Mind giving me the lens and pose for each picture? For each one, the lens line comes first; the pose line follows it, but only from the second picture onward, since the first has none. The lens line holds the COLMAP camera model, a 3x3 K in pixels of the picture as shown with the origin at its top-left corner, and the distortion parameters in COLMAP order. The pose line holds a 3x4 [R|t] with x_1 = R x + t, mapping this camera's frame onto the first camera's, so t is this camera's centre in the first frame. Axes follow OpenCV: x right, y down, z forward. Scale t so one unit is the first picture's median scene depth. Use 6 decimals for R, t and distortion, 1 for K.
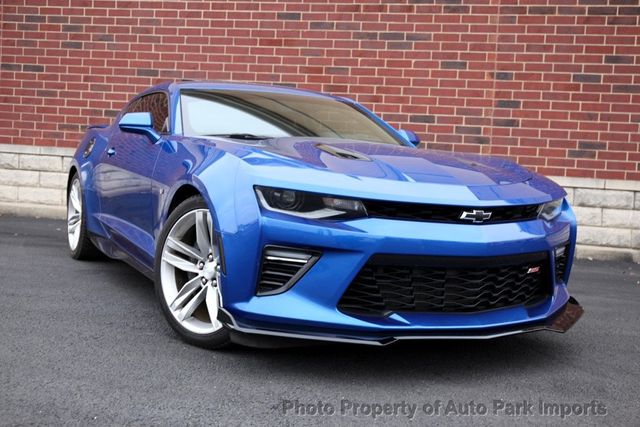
lens RADIAL K [[797.3, 0, 320.0], [0, 797.3, 213.5], [0, 0, 1]] dist [0.003905, 0.192482]
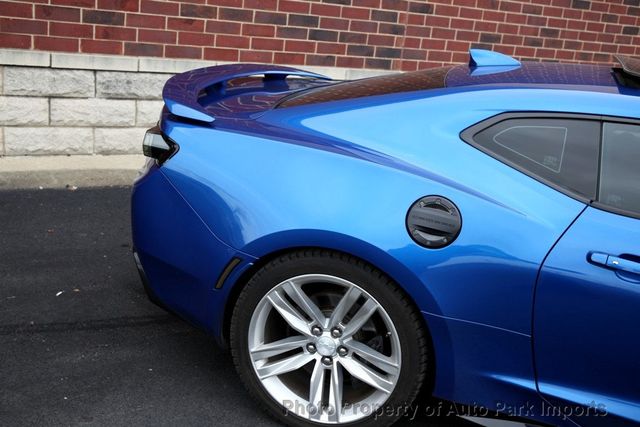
lens RADIAL K [[768.1, 0, 320.0], [0, 768.1, 213.5], [0, 0, 1]] dist [0.019746, 0.070127]
pose [[0.694142, -0.183362, 0.696093, -0.424274], [-0.040256, 0.955612, 0.291866, -0.140673], [-0.718711, -0.230618, 0.655949, 0.525605]]
